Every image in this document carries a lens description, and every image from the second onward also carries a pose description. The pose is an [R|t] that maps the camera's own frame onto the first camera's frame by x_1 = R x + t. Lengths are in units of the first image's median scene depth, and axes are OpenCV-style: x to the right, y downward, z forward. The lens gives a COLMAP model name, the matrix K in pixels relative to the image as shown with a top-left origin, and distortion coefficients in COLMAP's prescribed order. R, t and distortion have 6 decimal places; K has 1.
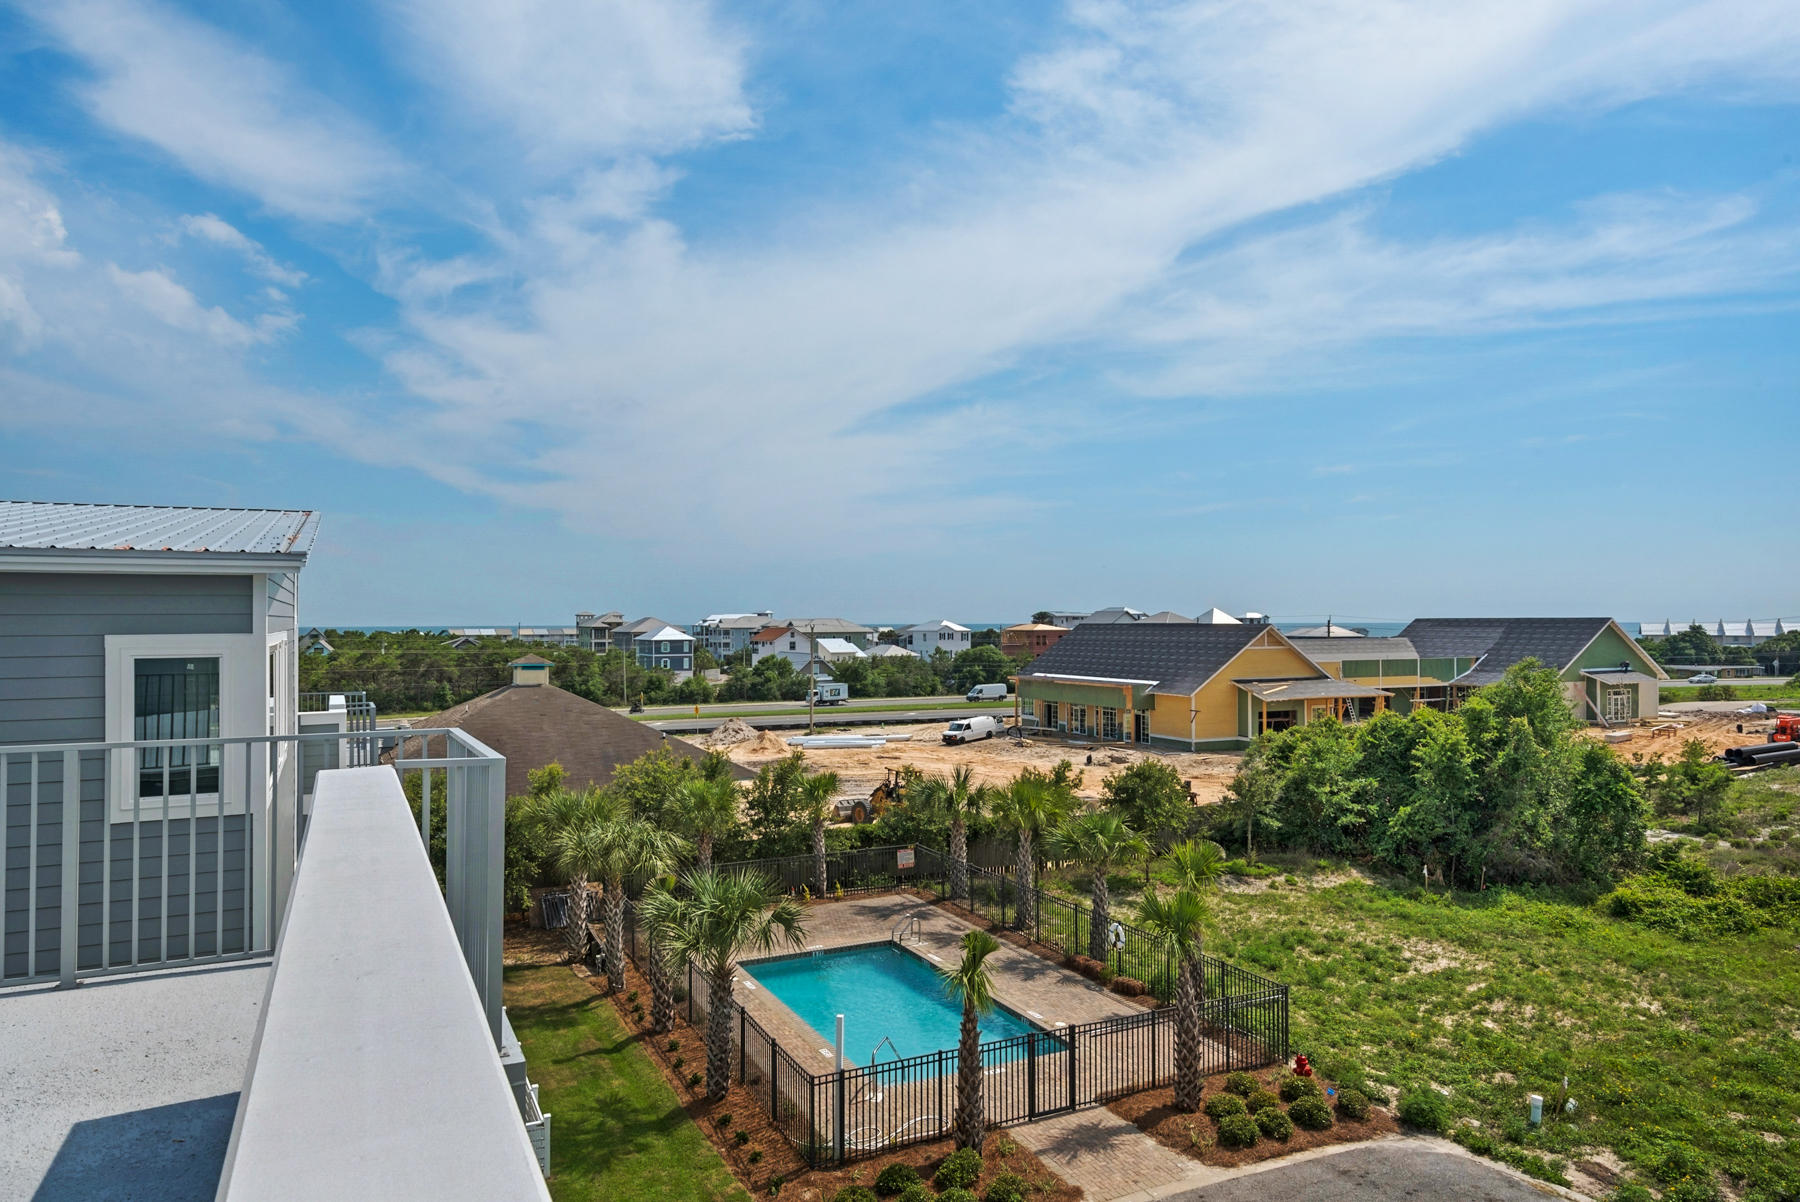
lens RADIAL K [[1128.3, 0, 875.7], [0, 1128.3, 648.2], [0, 0, 1]] dist [0.065459, -0.051342]
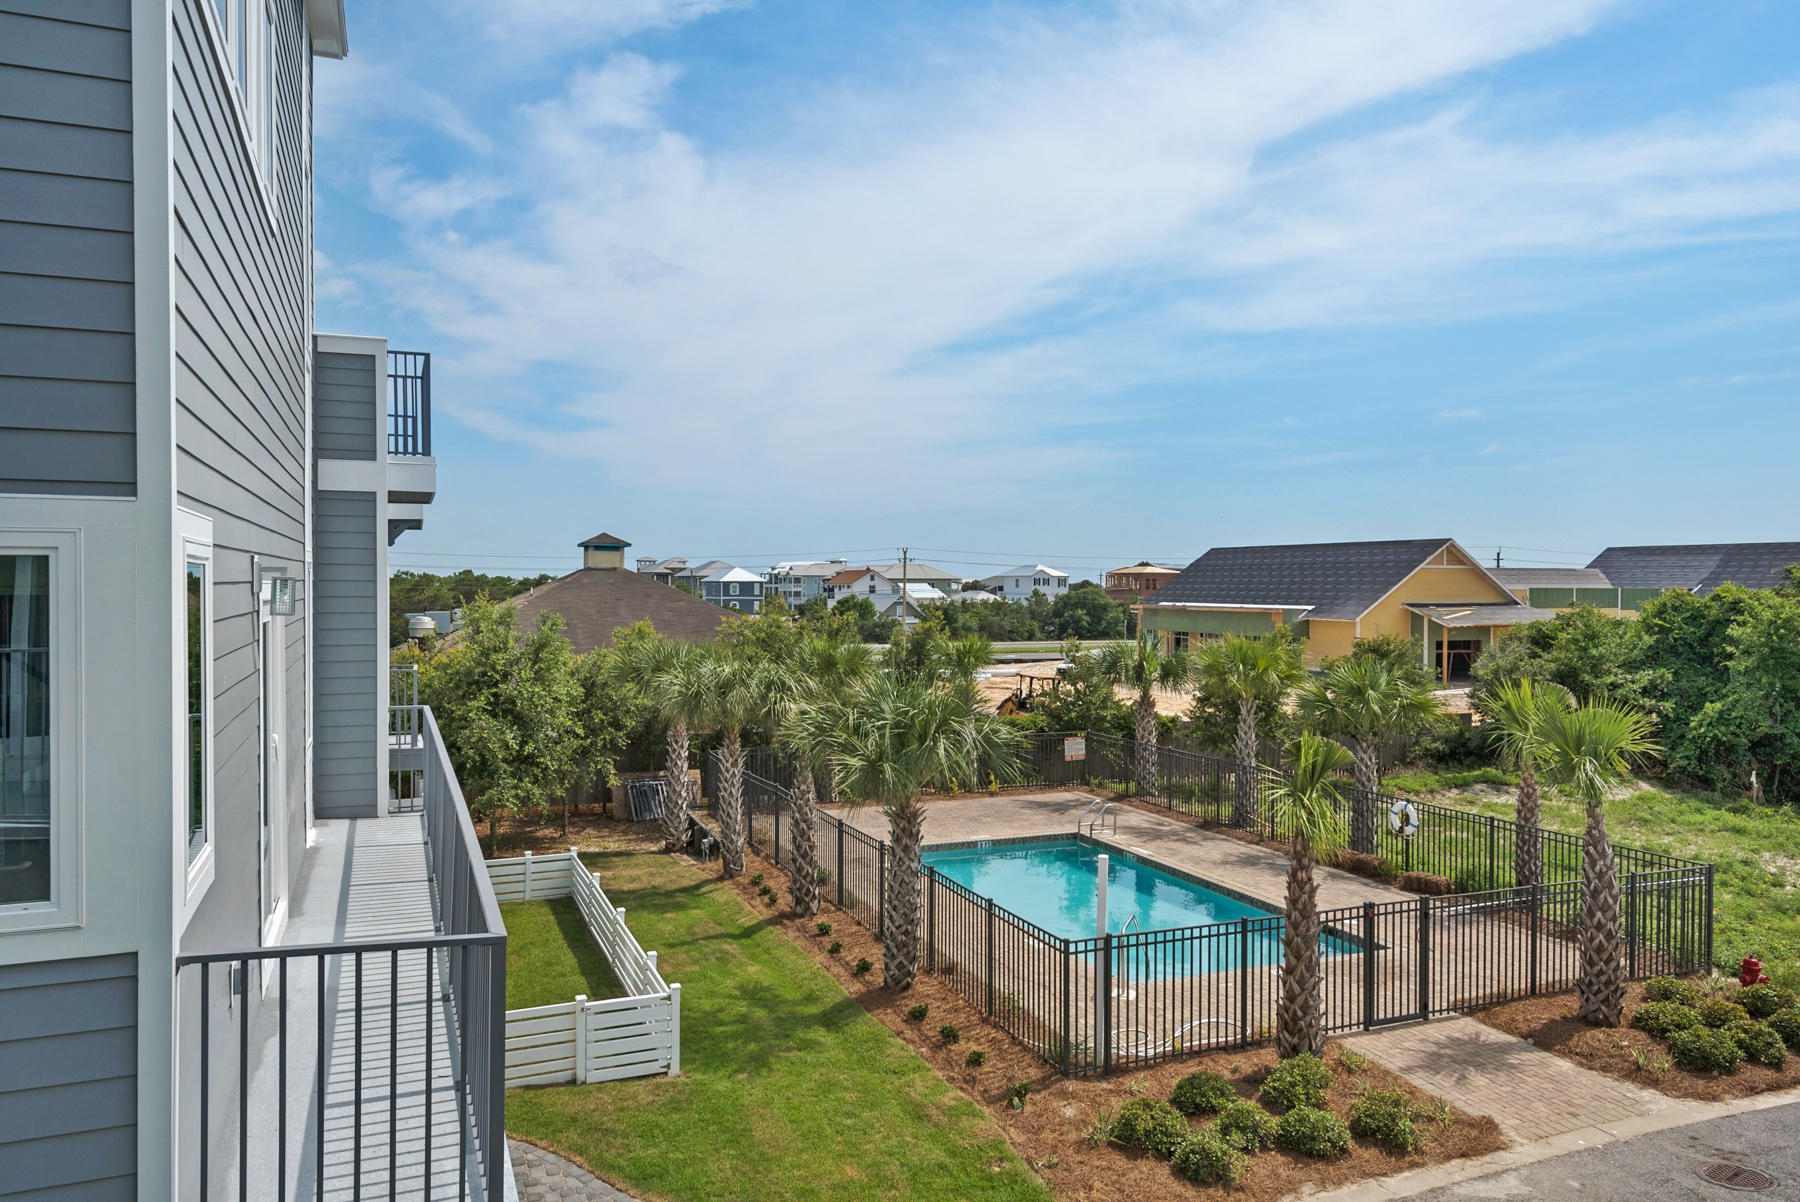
lens RADIAL K [[1222.1, 0, 886.9], [0, 1222.1, 607.6], [0, 0, 1]] dist [0.058583, -0.038155]
pose [[0.998376, 0.012685, -0.055534, -0.038325], [-0.012572, 0.999918, 0.002373, 0.055578], [0.055560, -0.001671, 0.998454, 0.083509]]
